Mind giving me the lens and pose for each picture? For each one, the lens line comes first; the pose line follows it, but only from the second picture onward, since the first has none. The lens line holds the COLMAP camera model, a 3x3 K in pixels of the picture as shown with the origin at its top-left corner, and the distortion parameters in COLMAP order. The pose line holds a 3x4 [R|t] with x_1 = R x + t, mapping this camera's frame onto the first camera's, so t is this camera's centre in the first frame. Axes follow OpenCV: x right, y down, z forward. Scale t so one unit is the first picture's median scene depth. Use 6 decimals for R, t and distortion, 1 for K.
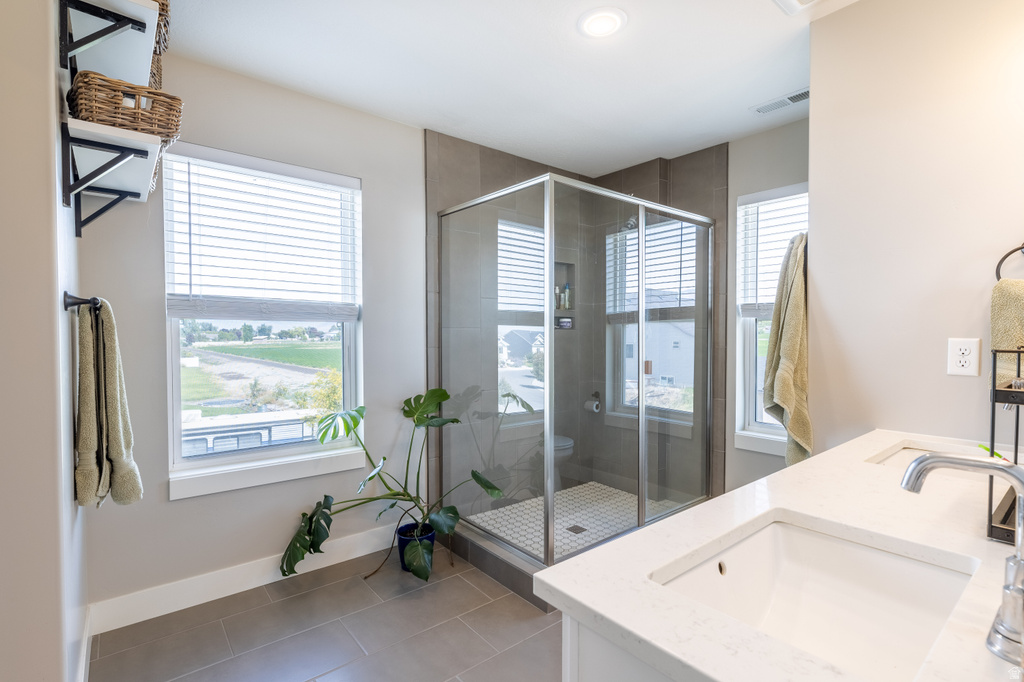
lens RADIAL K [[476.2, 0, 494.5], [0, 476.2, 342.1], [0, 0, 1]] dist [-0.002133, 0.000038]
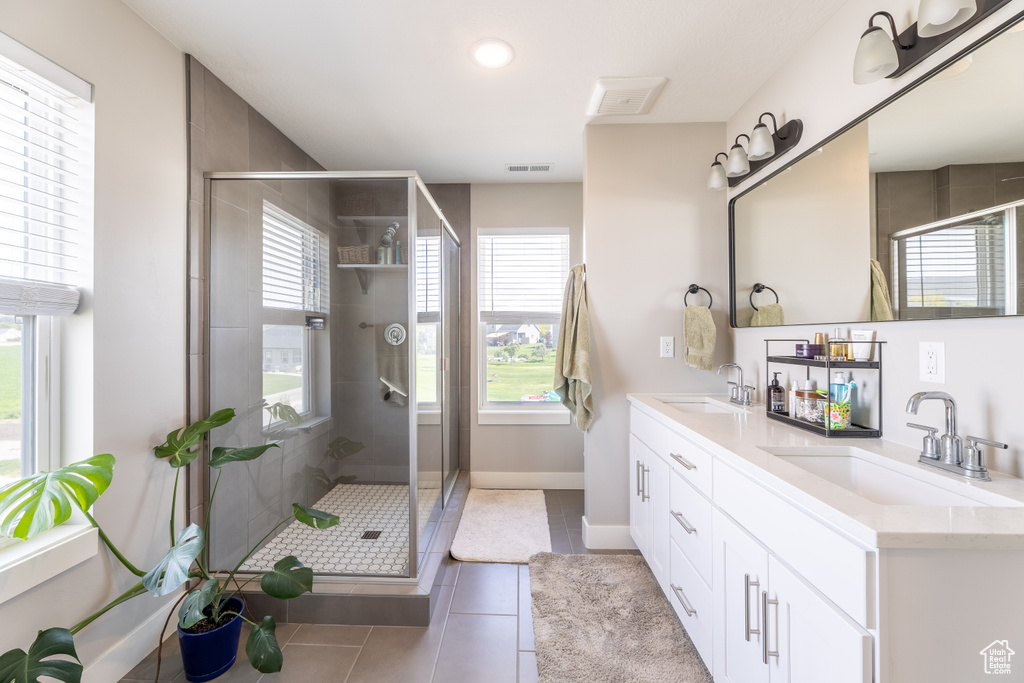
lens RADIAL K [[413.0, 0, 509.0], [0, 413.0, 330.2], [0, 0, 1]] dist [0.000410, 0.000127]
pose [[0.662738, 0.006018, 0.748827, -0.266191], [0.017128, 0.999584, -0.023193, -0.001792], [-0.748656, 0.028197, 0.662359, 0.206188]]
